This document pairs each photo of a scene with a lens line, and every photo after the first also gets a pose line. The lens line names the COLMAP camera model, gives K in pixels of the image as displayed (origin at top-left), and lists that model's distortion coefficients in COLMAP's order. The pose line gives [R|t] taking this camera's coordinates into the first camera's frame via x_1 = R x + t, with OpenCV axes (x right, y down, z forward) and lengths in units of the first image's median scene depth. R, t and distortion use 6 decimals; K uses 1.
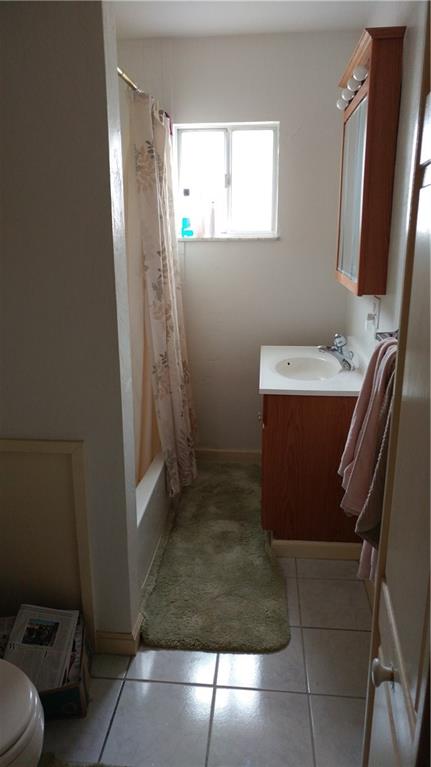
lens RADIAL K [[545.3, 0, 212.4], [0, 545.3, 386.4], [0, 0, 1]] dist [-0.019428, 0.002285]
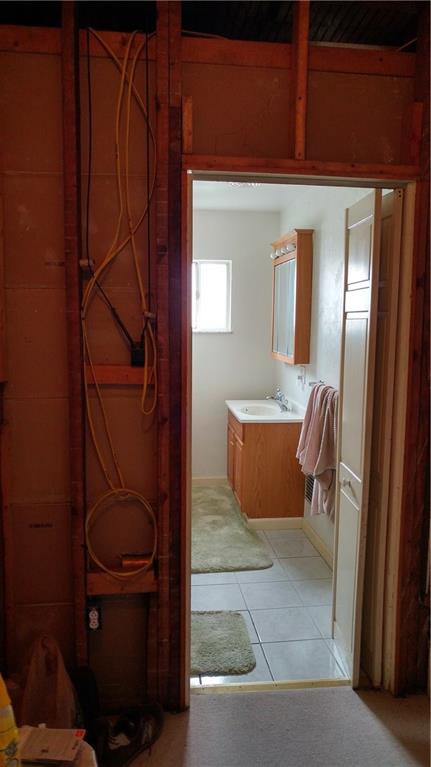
lens RADIAL K [[545.3, 0, 216.1], [0, 545.3, 381.0], [0, 0, 1]] dist [-0.019428, 0.002285]
pose [[0.975153, -0.007469, 0.221406, -0.327127], [0.045628, 0.984775, -0.167742, 0.150849], [-0.216782, 0.173676, 0.960647, -0.559153]]
